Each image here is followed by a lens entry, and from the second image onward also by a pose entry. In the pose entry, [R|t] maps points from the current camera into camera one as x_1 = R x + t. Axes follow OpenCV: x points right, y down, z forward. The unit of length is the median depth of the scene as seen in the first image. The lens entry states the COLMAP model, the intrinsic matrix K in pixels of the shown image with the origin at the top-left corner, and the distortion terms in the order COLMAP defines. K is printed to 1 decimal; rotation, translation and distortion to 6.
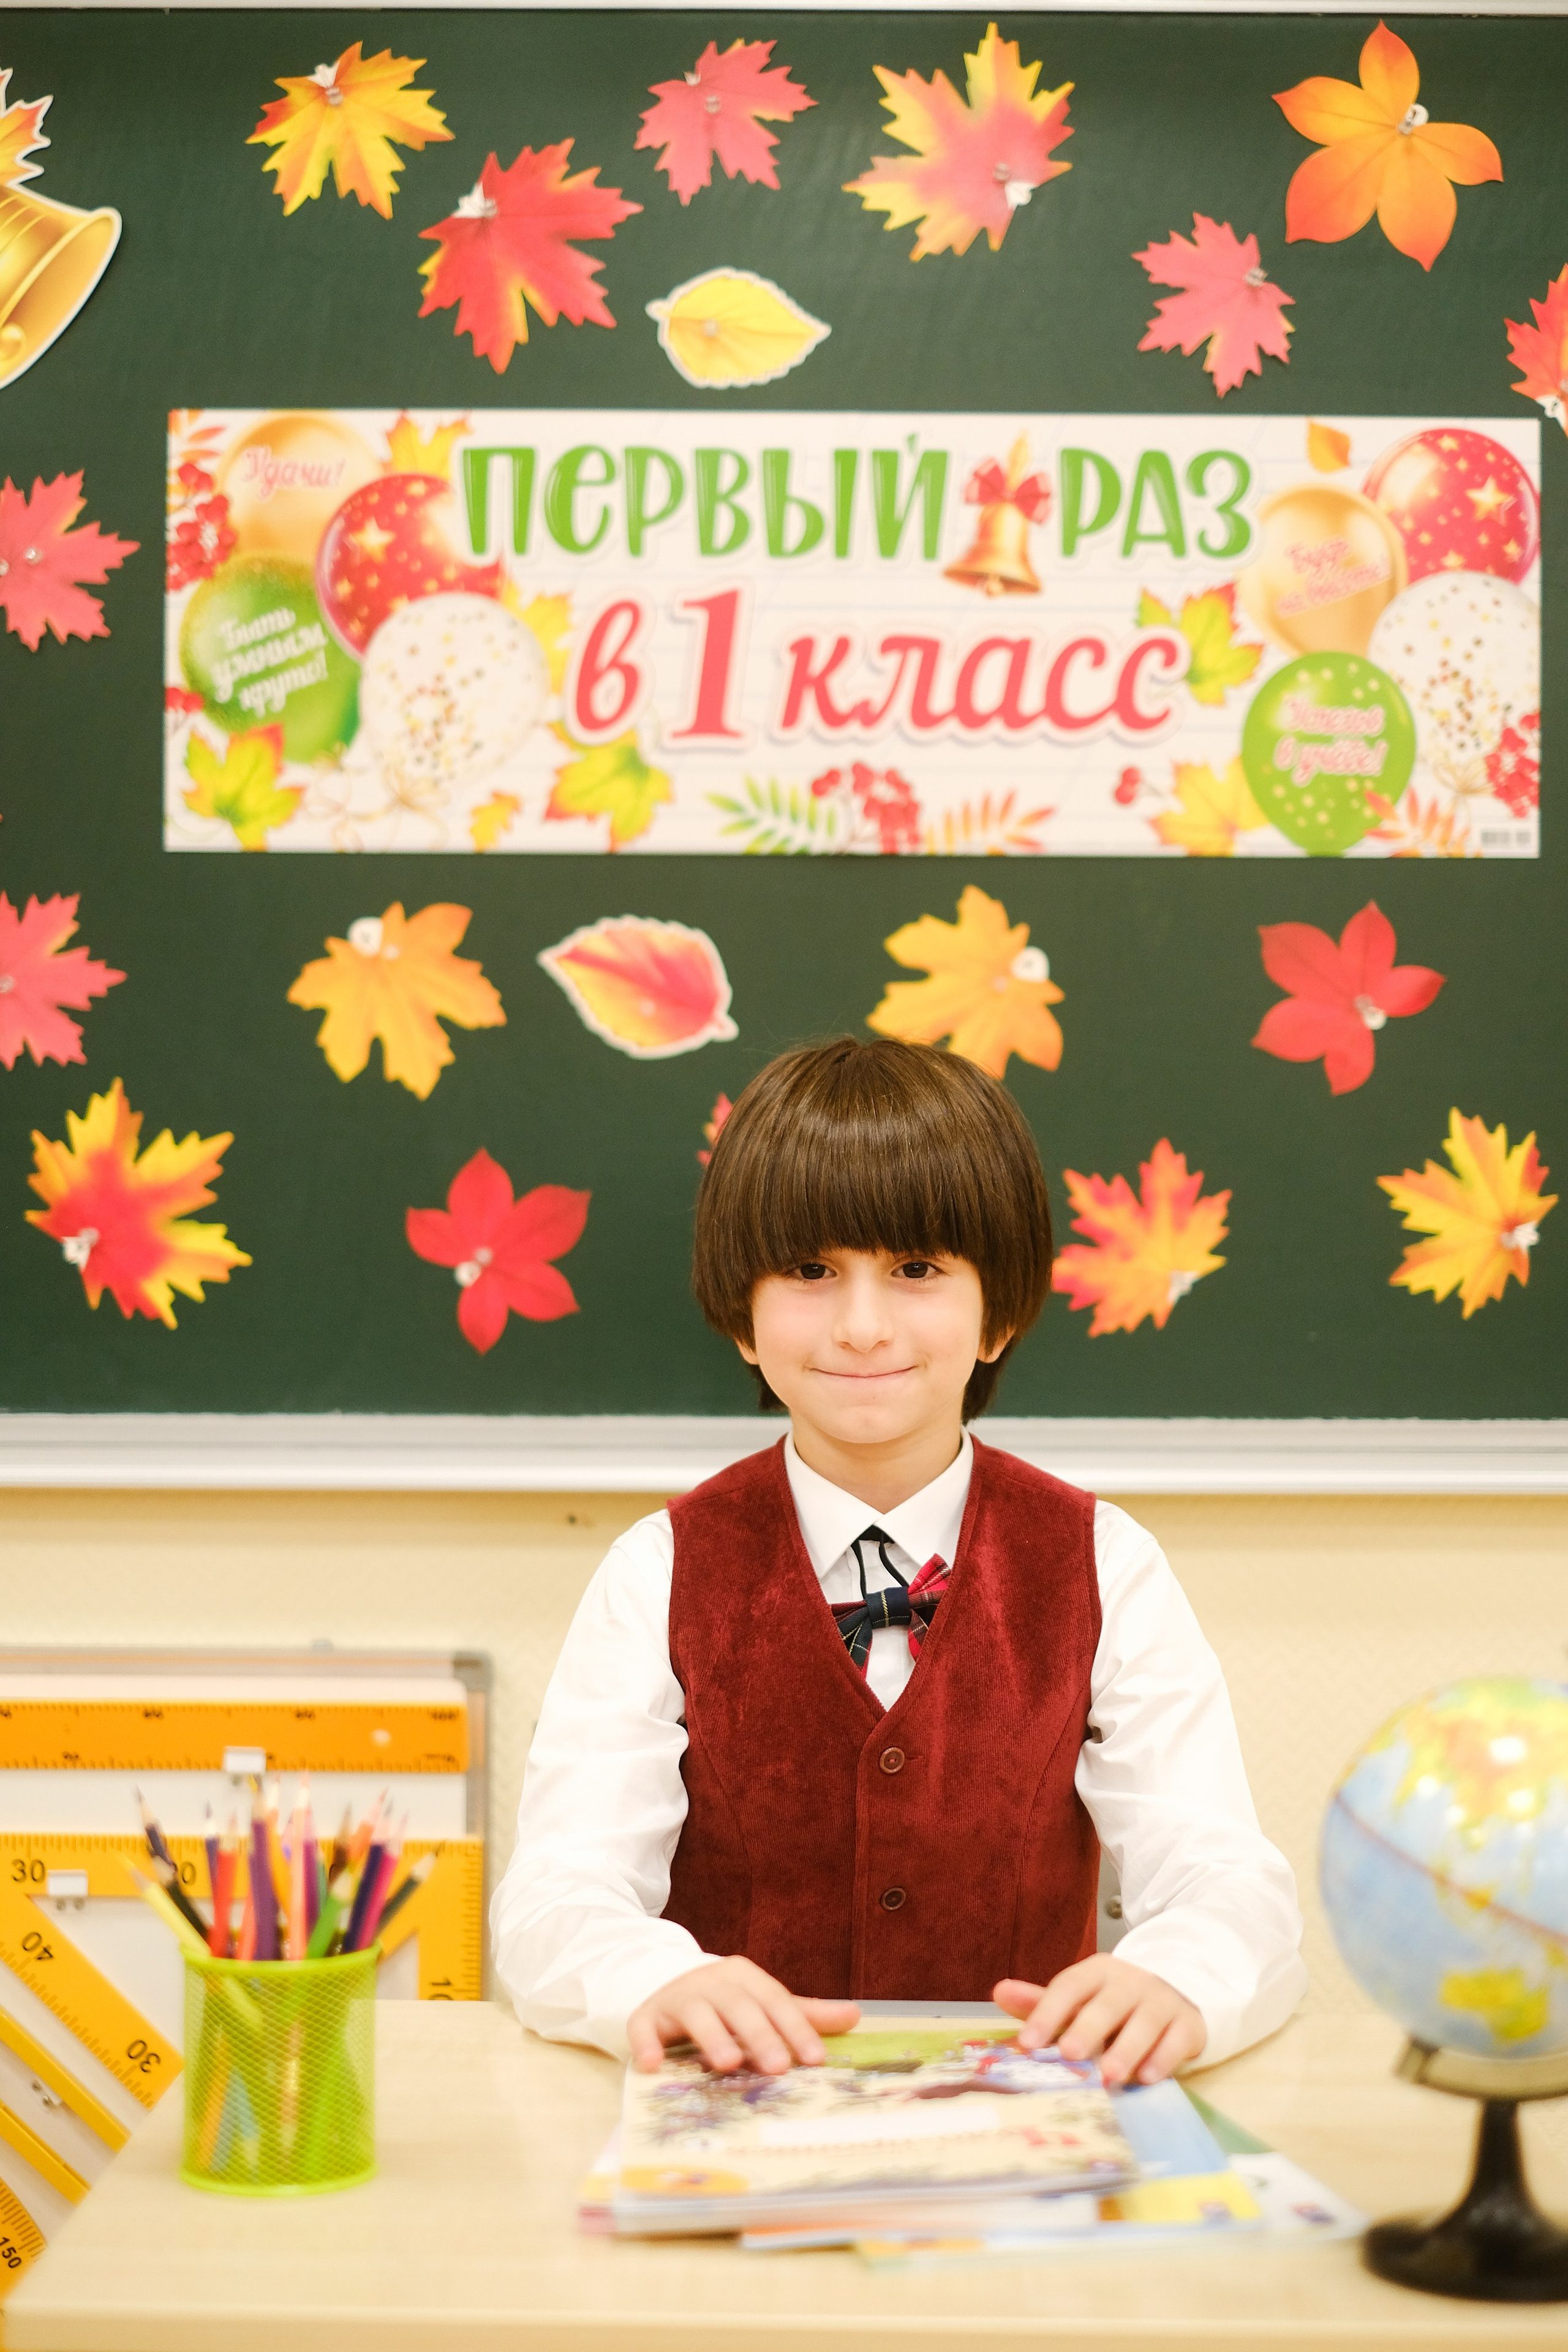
lens RADIAL K [[3433.9, 0, 774.9], [0, 3433.9, 1166.7], [0, 0, 1]] dist [-0.027773, 0.000000]
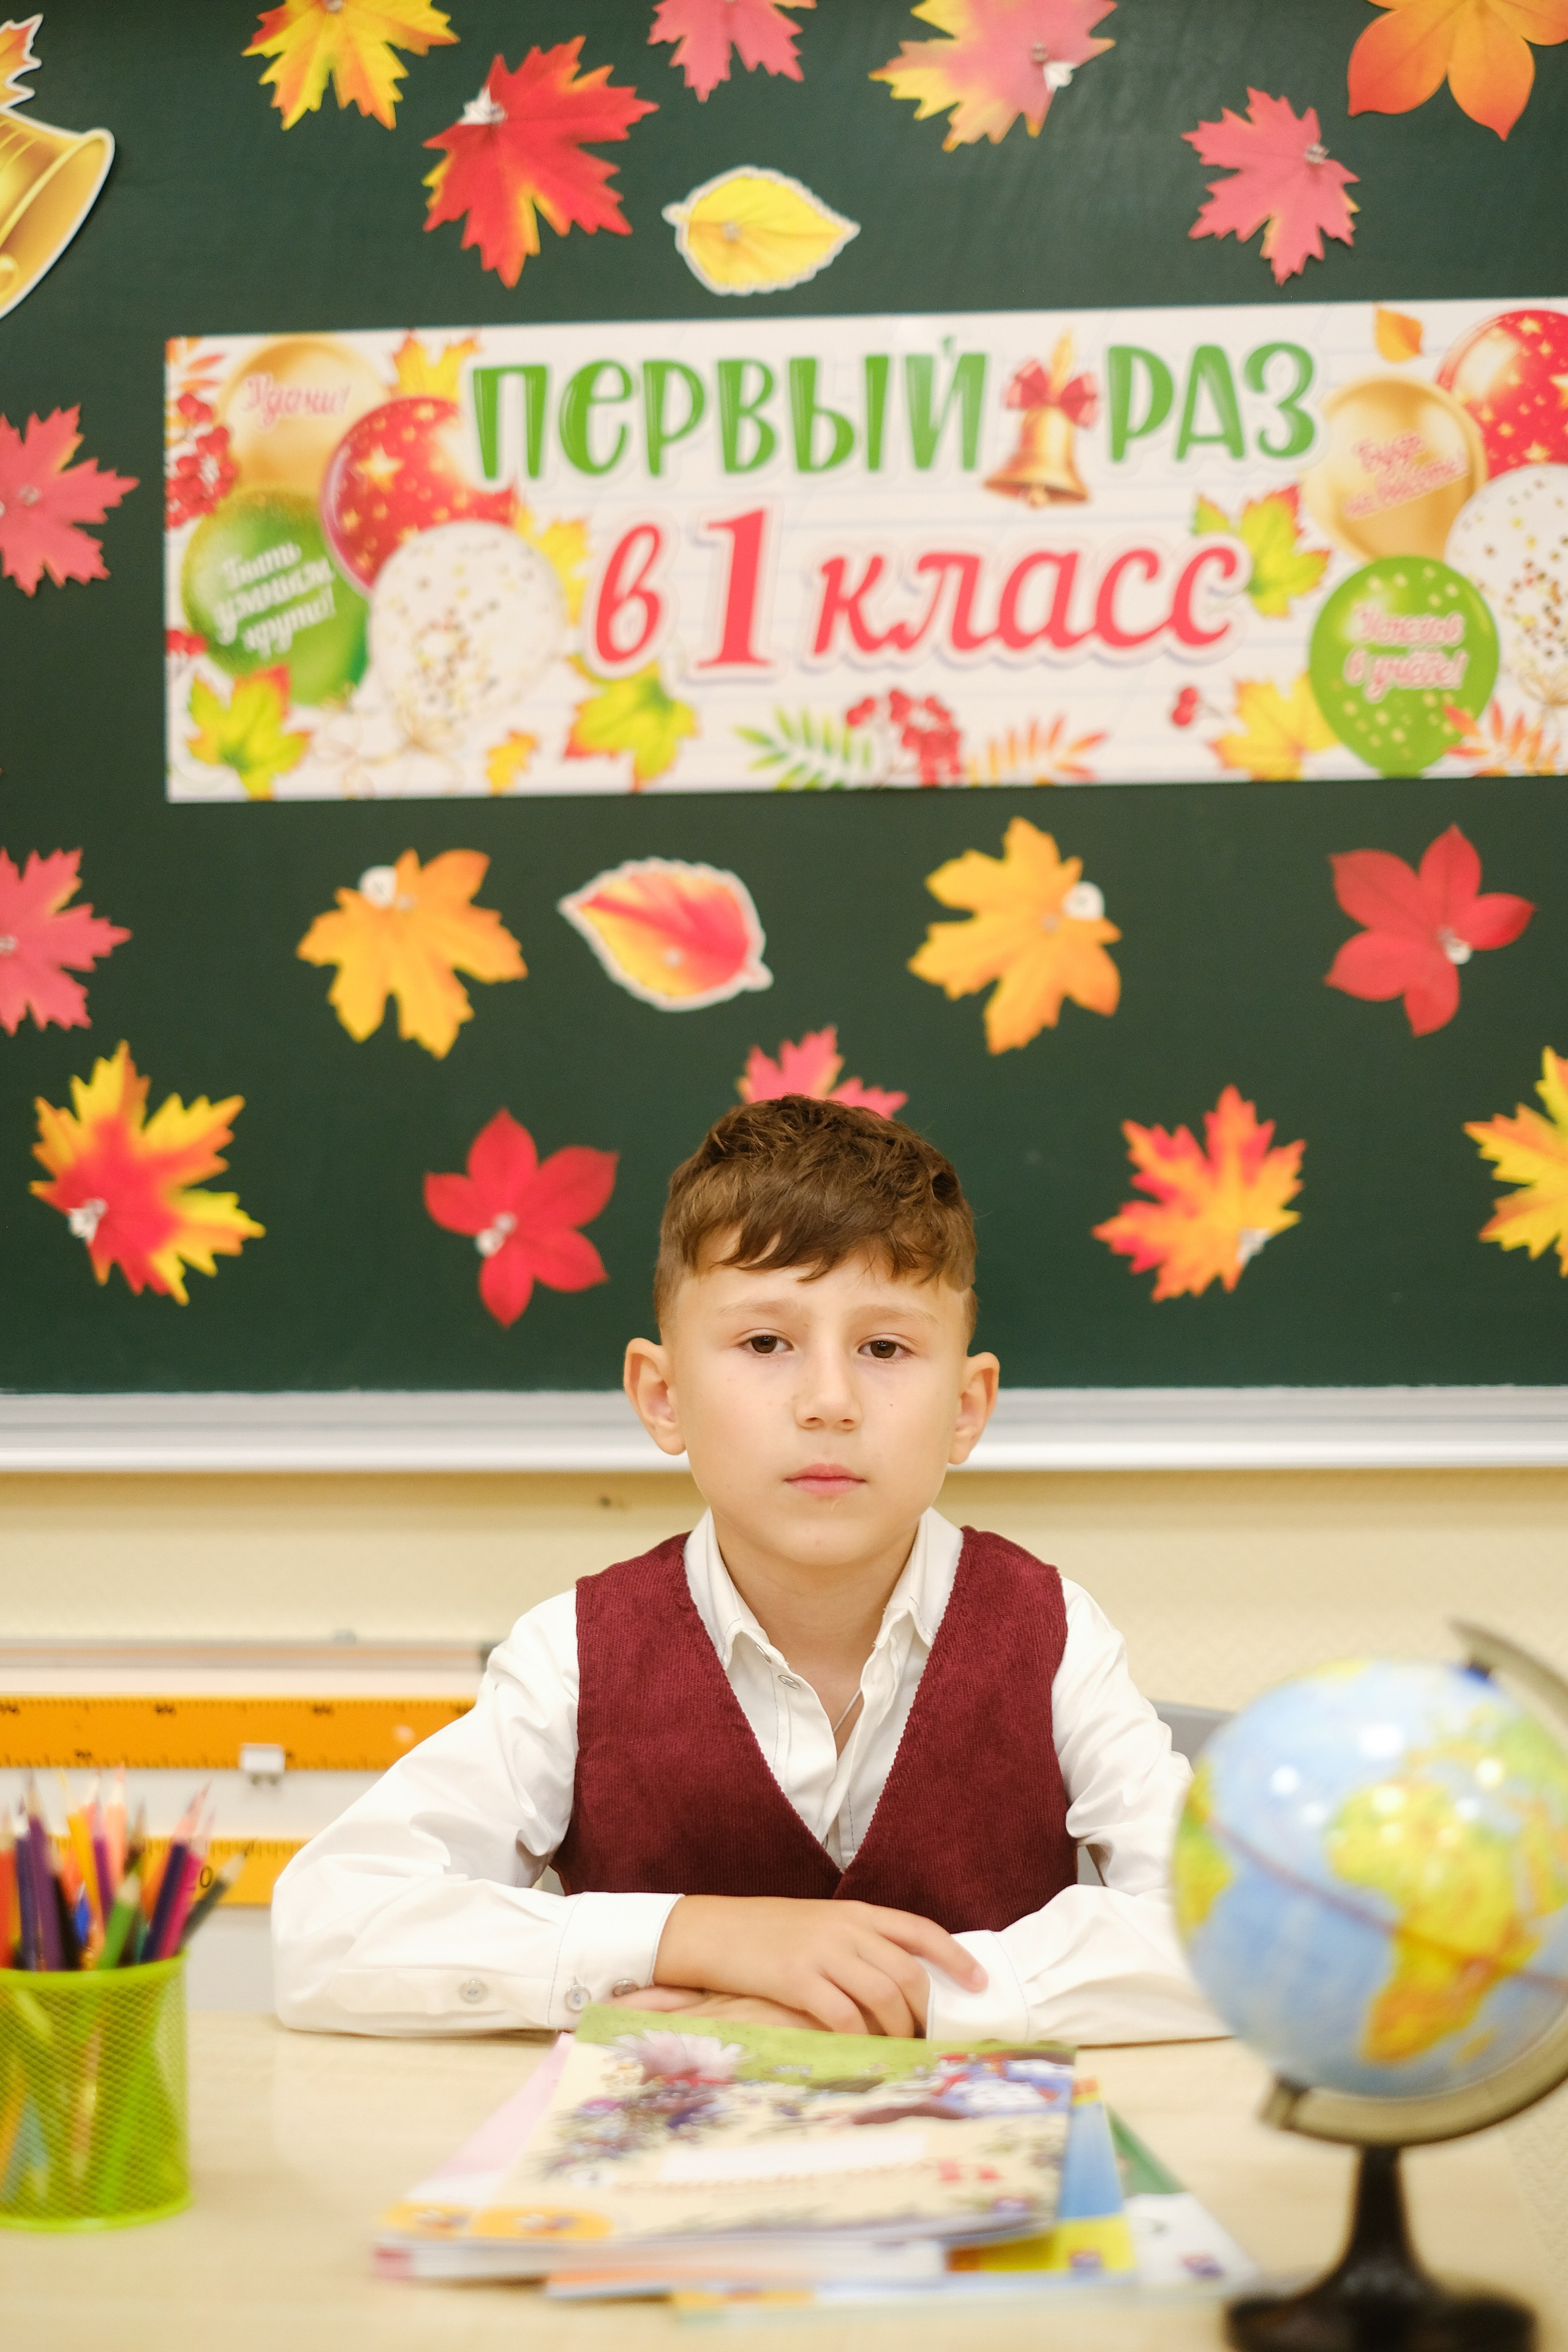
lens RADIAL K [[3433.9, 0, 833.8], [0, 3433.9, 1158.0], [0, 0, 1]] dist [-0.027773, 0.000000]
pose [[0.996532, -0.015608, -0.081729, 0.081955], [0.015414, 0.999877, -0.002997, 0.012353], [0.081766, 0.001727, 0.996650, 0.067654]]
